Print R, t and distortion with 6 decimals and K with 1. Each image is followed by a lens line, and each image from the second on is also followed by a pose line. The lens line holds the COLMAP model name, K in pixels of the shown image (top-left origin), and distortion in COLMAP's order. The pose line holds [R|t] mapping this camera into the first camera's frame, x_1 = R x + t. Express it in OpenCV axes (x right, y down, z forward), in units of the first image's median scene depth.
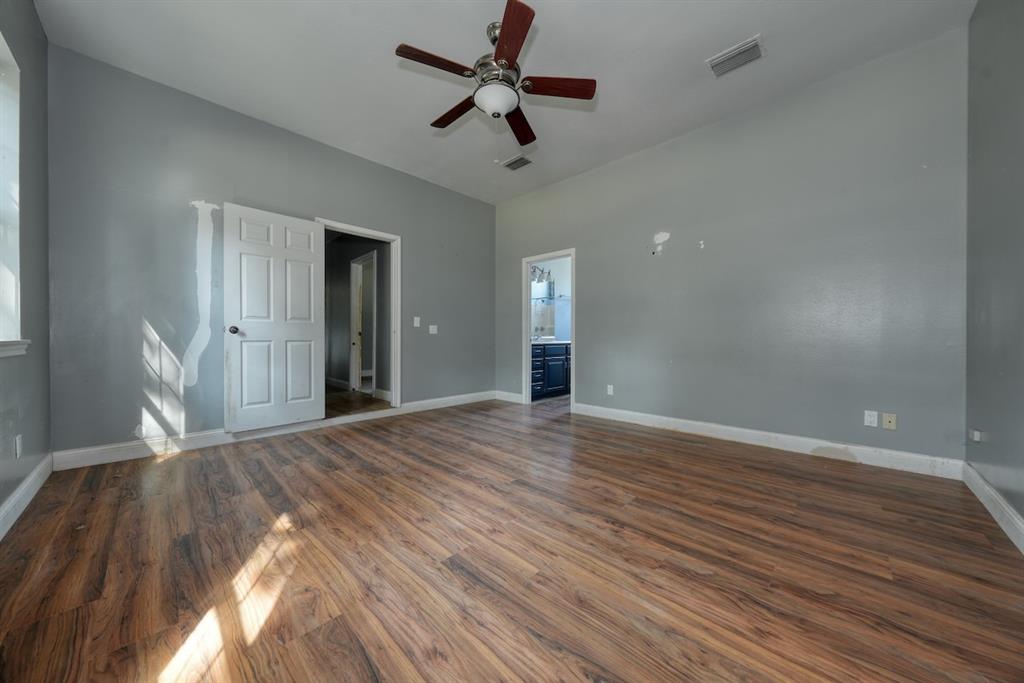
lens RADIAL K [[347.8, 0, 515.3], [0, 347.8, 341.4], [0, 0, 1]] dist [-0.005631, 0.000963]
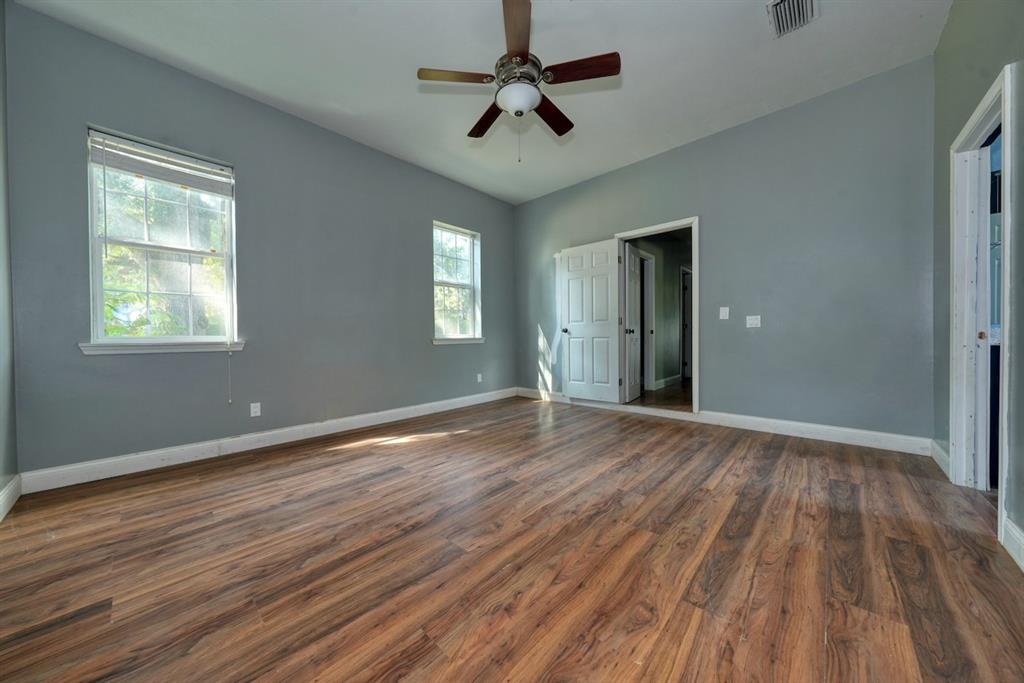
lens RADIAL K [[347.8, 0, 514.0], [0, 347.8, 340.1], [0, 0, 1]] dist [-0.005631, 0.000963]
pose [[0.020316, 0.009579, -0.999748, 1.040131], [0.002716, 0.999950, 0.009636, -0.007407], [0.999790, -0.002912, 0.020289, 1.045119]]
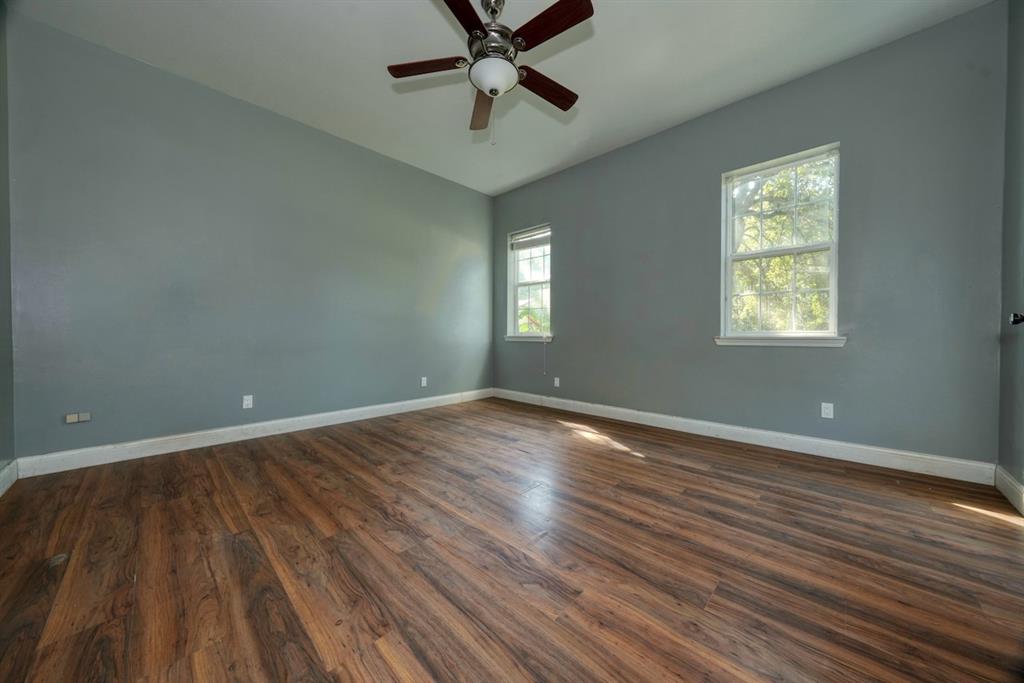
lens RADIAL K [[347.8, 0, 511.1], [0, 347.8, 337.7], [0, 0, 1]] dist [-0.005631, 0.000963]
pose [[-0.999968, -0.002275, 0.007641, -0.117453], [-0.002142, 0.999846, 0.017435, -0.017534], [-0.007680, 0.017418, -0.999819, 2.105319]]
